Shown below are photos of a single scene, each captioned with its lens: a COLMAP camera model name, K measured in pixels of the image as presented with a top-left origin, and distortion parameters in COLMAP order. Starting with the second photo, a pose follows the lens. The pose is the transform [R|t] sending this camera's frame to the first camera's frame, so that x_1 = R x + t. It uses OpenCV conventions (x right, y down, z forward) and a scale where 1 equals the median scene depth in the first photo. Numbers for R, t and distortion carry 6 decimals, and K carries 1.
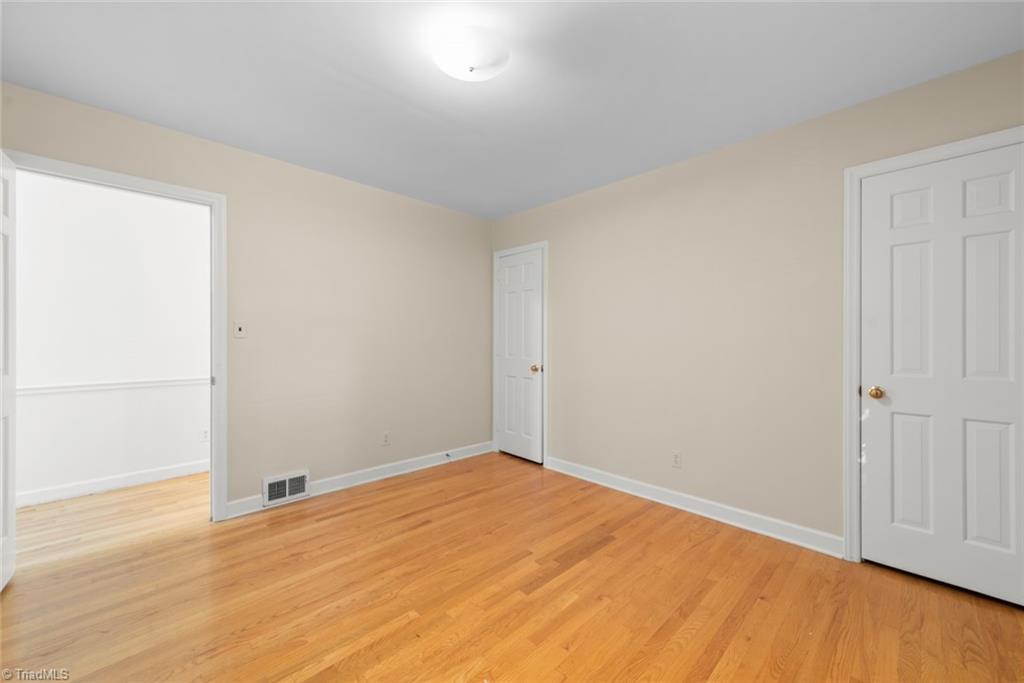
lens RADIAL K [[393.4, 0, 510.2], [0, 393.4, 340.9], [0, 0, 1]] dist [0.003106, 0.003501]
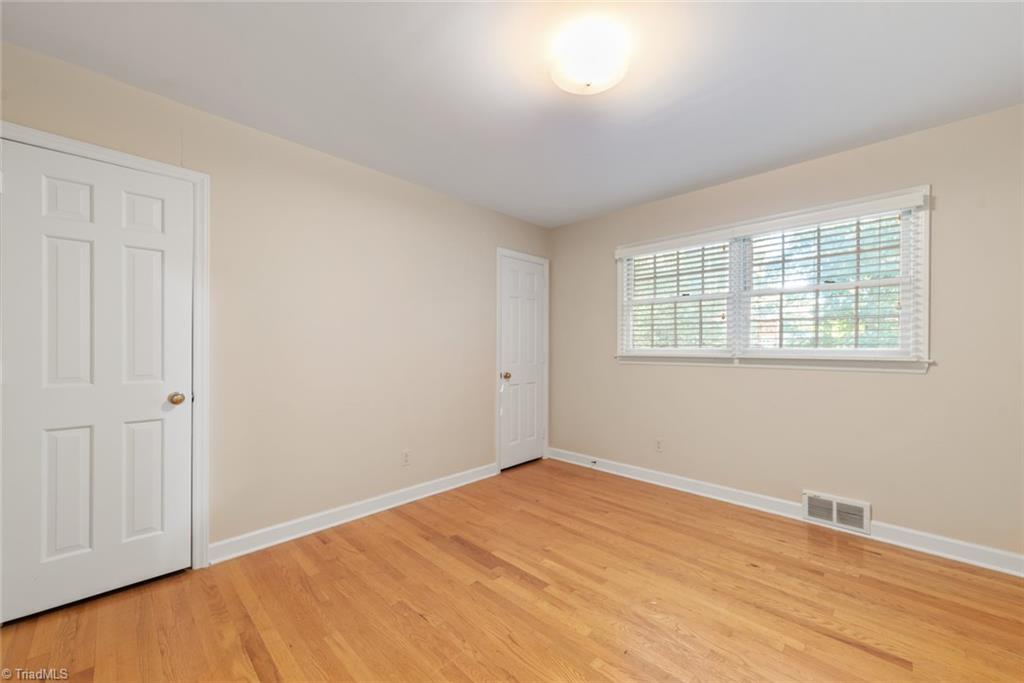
lens RADIAL K [[393.4, 0, 531.6], [0, 393.4, 347.2], [0, 0, 1]] dist [0.003106, 0.003501]
pose [[-0.044404, 0.003157, 0.999009, -0.774525], [0.004452, 0.999986, -0.002962, 0.005951], [-0.999004, 0.004316, -0.044418, 0.831031]]
